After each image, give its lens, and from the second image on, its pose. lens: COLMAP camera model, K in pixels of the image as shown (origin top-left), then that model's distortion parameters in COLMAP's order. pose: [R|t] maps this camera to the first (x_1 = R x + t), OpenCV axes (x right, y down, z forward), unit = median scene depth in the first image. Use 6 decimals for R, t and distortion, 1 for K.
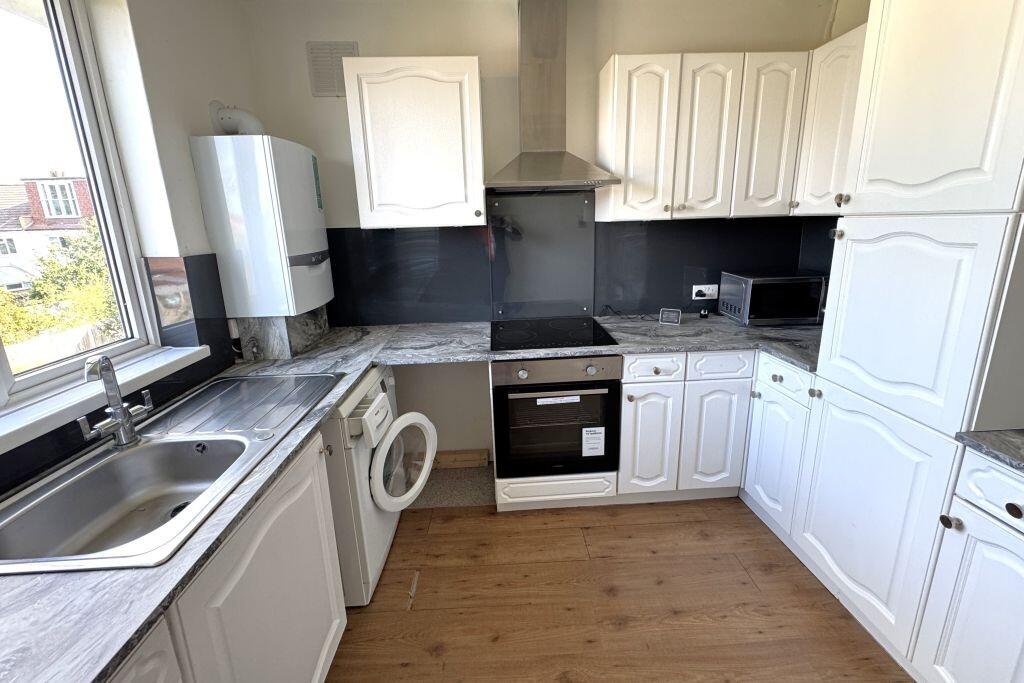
lens RADIAL K [[405.9, 0, 511.1], [0, 405.9, 313.8], [0, 0, 1]] dist [-0.001499, -0.000048]
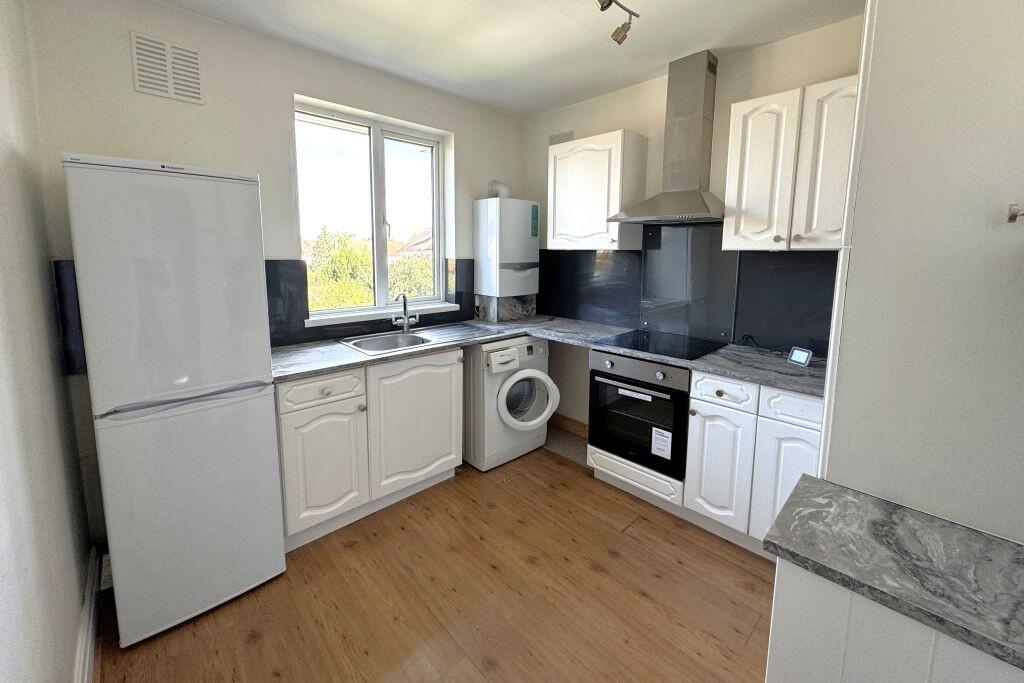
lens RADIAL K [[408.0, 0, 510.5], [0, 408.0, 298.0], [0, 0, 1]] dist [-0.000789, -0.000019]
pose [[0.655677, 0.119716, -0.745490, 0.746323], [-0.193184, 0.981085, -0.012361, 0.018730], [0.729909, 0.152121, 0.666402, -0.114648]]
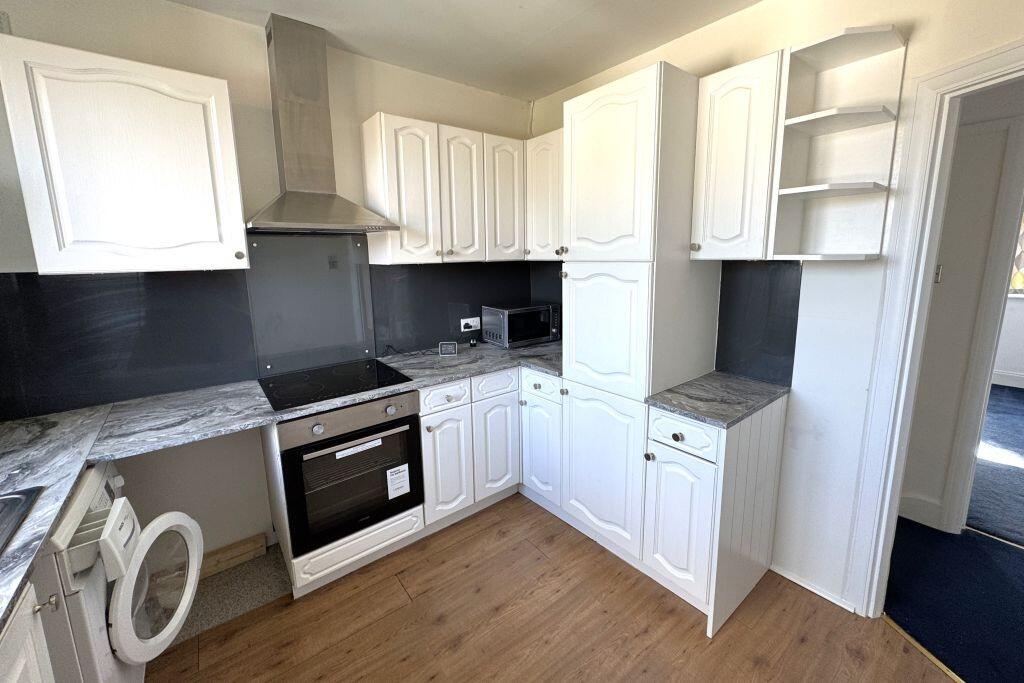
lens RADIAL K [[406.0, 0, 509.3], [0, 406.0, 320.9], [0, 0, 1]] dist [-0.001067, -0.000096]
pose [[0.815775, -0.078162, 0.573063, -0.121892], [0.122761, 0.991650, -0.039500, -0.004830], [-0.565190, 0.102573, 0.818559, -0.016418]]
